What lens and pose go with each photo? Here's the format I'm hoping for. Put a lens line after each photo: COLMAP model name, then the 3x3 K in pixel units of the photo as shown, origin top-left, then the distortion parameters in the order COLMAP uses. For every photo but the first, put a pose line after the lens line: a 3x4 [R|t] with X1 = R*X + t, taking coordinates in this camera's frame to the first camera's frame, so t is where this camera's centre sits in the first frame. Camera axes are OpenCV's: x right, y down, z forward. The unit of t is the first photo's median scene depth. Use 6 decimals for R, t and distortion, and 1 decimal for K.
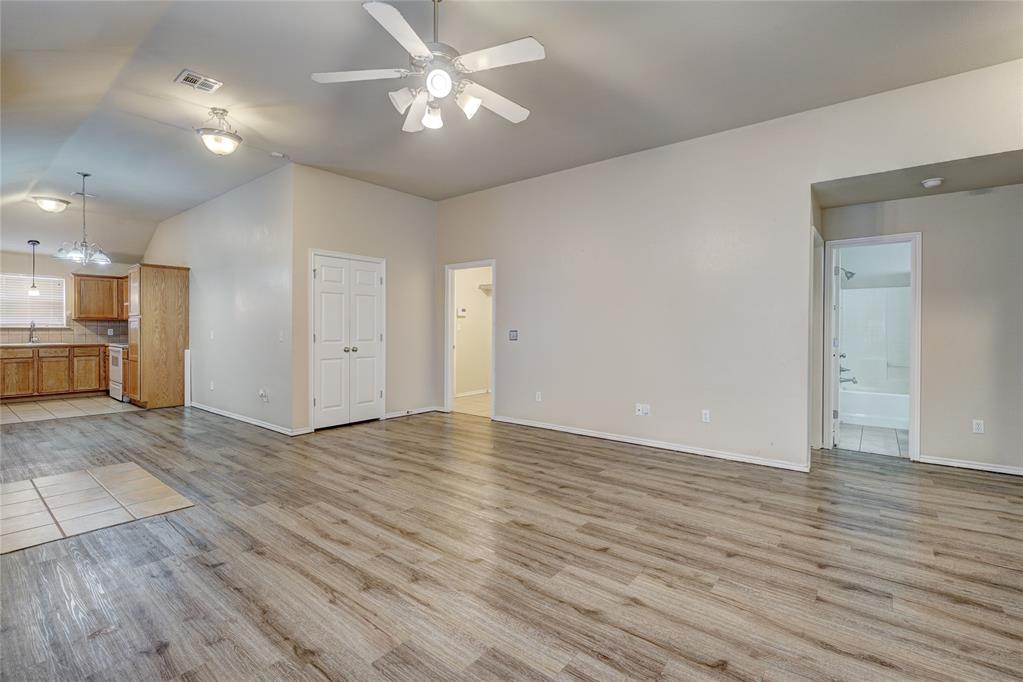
lens RADIAL K [[464.0, 0, 512.0], [0, 464.0, 334.3], [0, 0, 1]] dist [-0.006072, 0.001826]
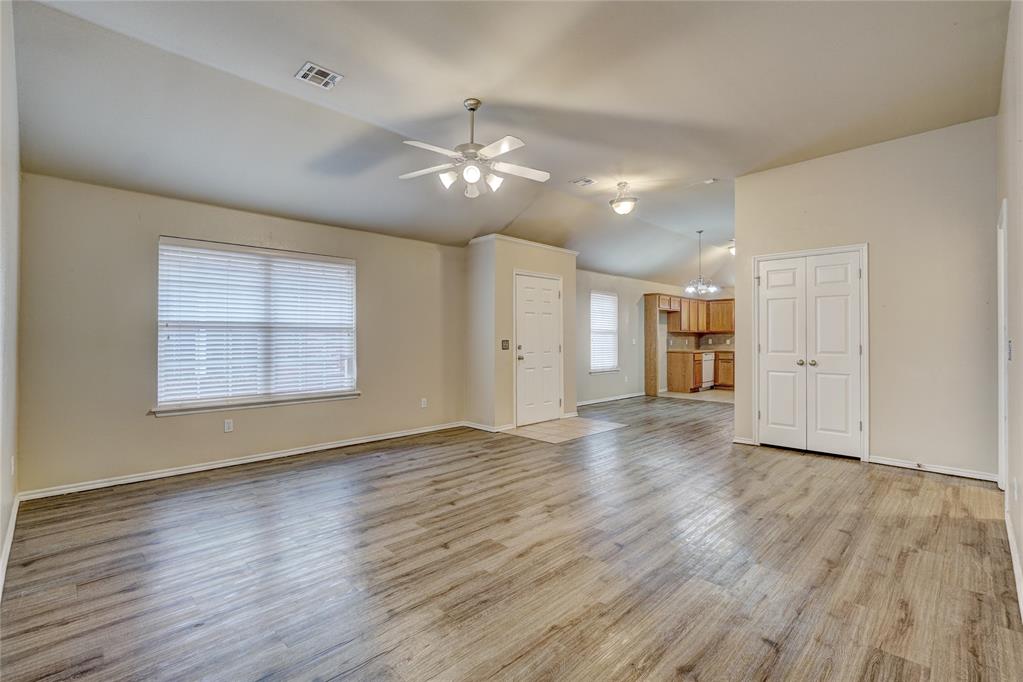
lens RADIAL K [[464.0, 0, 512.0], [0, 464.0, 334.3], [0, 0, 1]] dist [-0.006072, 0.001826]
pose [[-0.110249, -0.012954, -0.993820, 0.705033], [-0.011287, 0.999867, -0.011780, -0.003749], [0.993840, 0.009919, -0.110380, 0.720553]]
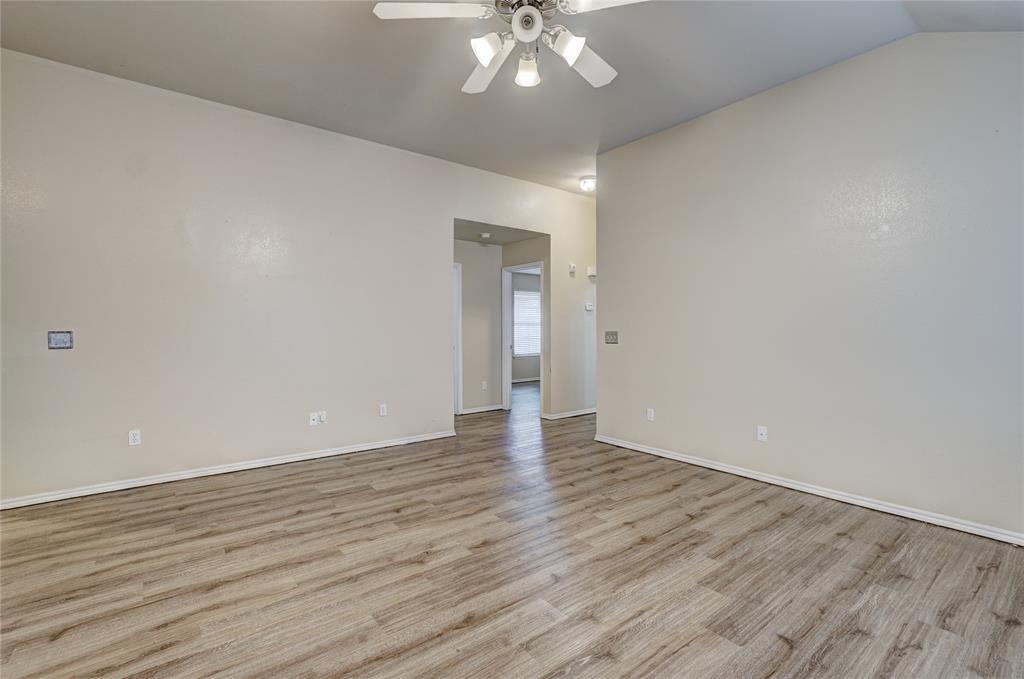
lens RADIAL K [[463.9, 0, 510.1], [0, 463.9, 334.7], [0, 0, 1]] dist [-0.010087, 0.006794]
pose [[0.231404, -0.018221, 0.972687, -0.537823], [0.011466, 0.999806, 0.016002, -0.008238], [-0.972790, 0.007450, 0.231568, 0.472245]]
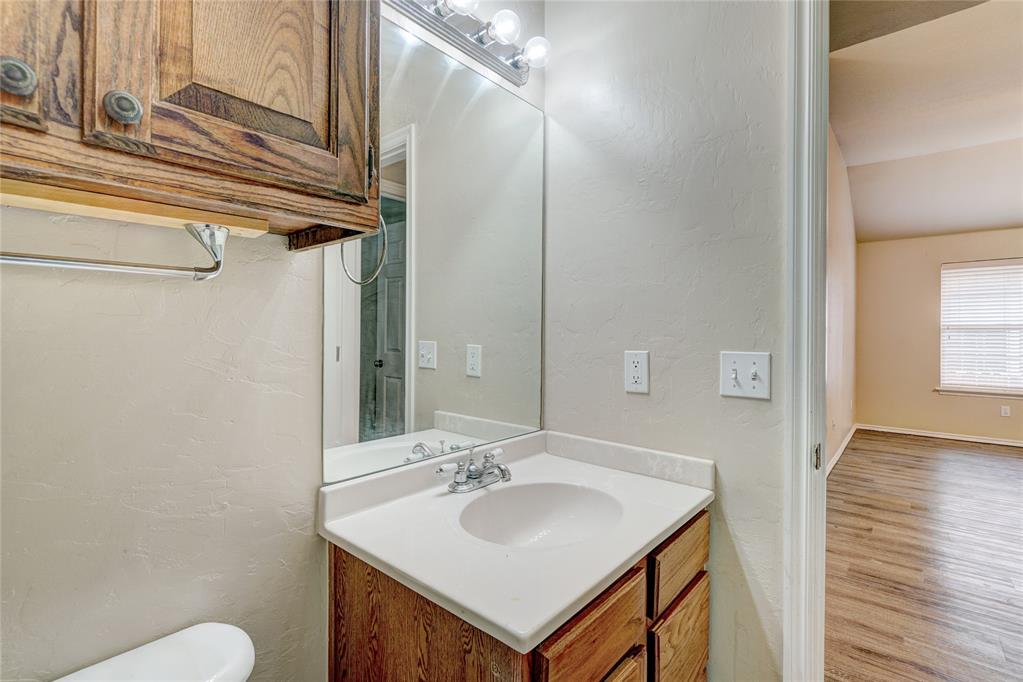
lens RADIAL K [[464.0, 0, 512.0], [0, 464.0, 334.3], [0, 0, 1]] dist [-0.006072, 0.001826]
pose [[-0.999296, -0.008702, 0.036492, 1.004943], [-0.008340, 0.999915, 0.010044, -0.010860], [-0.036576, 0.009732, -0.999283, 1.235973]]
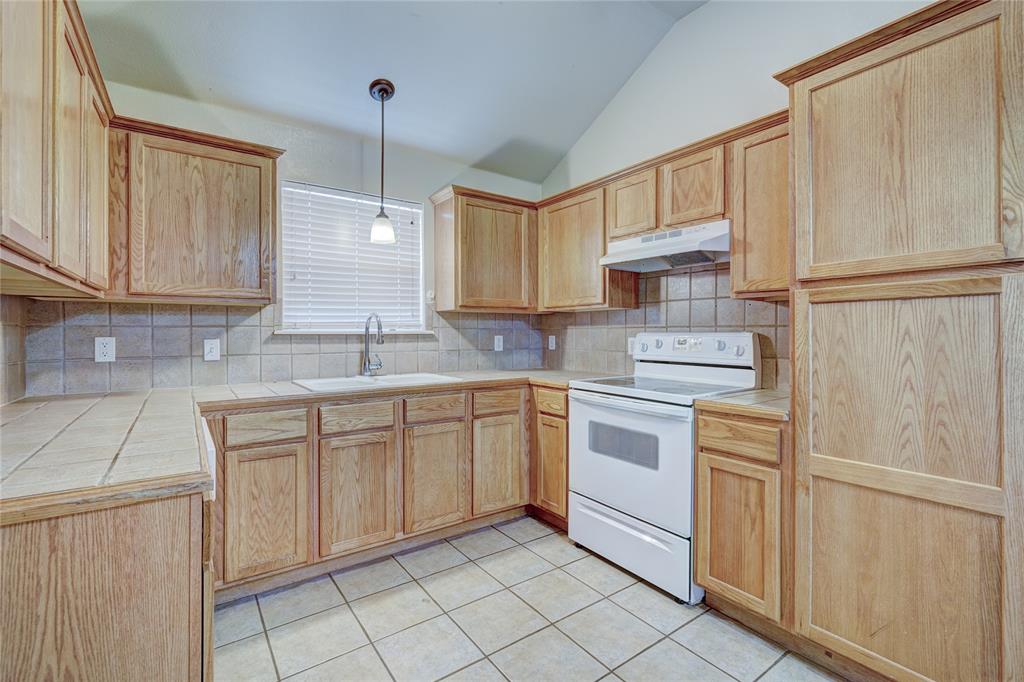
lens RADIAL K [[458.2, 0, 514.9], [0, 458.2, 333.3], [0, 0, 1]] dist [-0.006956, 0.000327]
pose [[0.963014, -0.006117, -0.269382, -1.442206], [0.003282, 0.999934, -0.010975, -0.018046], [0.269431, 0.009685, 0.962971, 1.185175]]
